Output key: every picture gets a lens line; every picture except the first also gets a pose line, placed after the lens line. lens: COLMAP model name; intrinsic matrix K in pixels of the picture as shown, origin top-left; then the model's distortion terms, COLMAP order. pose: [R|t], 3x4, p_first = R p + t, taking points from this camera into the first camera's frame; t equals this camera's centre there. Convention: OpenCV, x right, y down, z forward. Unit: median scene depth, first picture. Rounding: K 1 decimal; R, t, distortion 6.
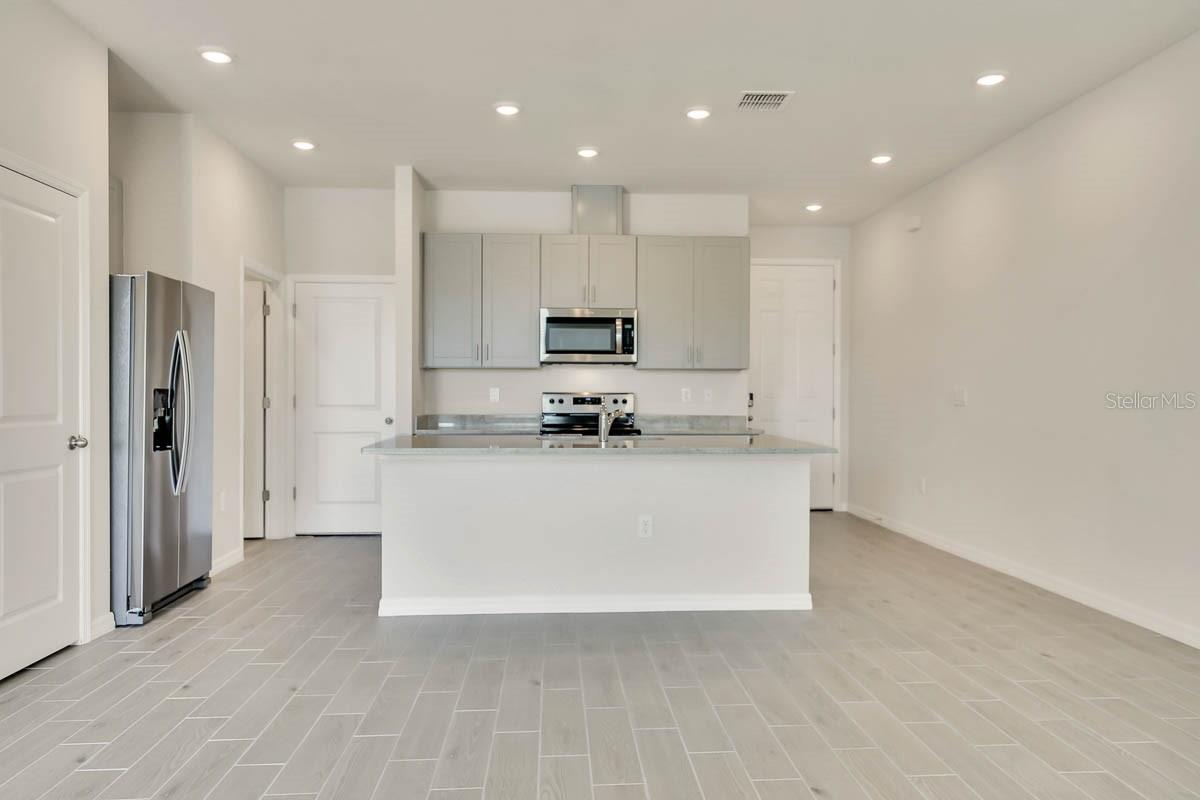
lens RADIAL K [[863.7, 0, 599.3], [0, 863.7, 402.5], [0, 0, 1]] dist [0.011313, 0.001434]
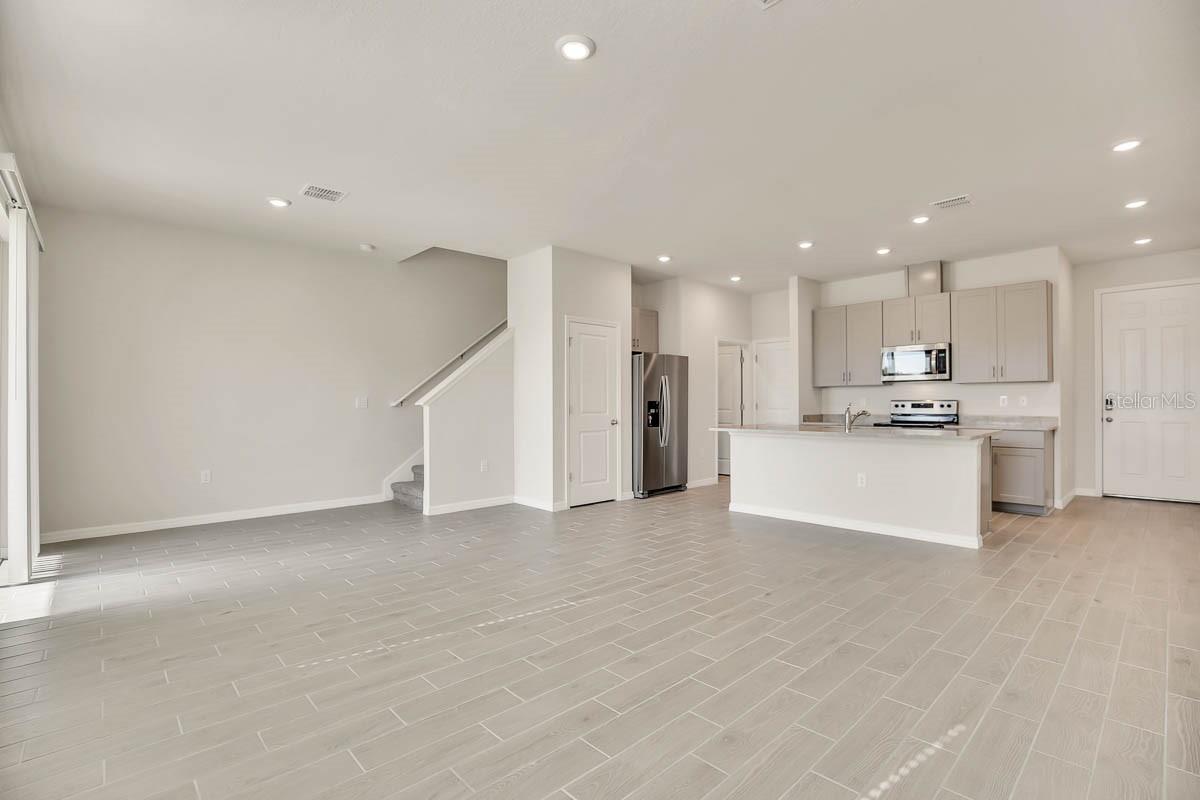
lens RADIAL K [[571.3, 0, 597.6], [0, 571.3, 399.6], [0, 0, 1]] dist [-0.018536, -0.000113]
pose [[0.628060, -0.011540, -0.778079, 0.416731], [-0.000337, 0.999886, -0.015102, 0.002967], [0.778165, 0.009747, 0.627985, -0.065675]]
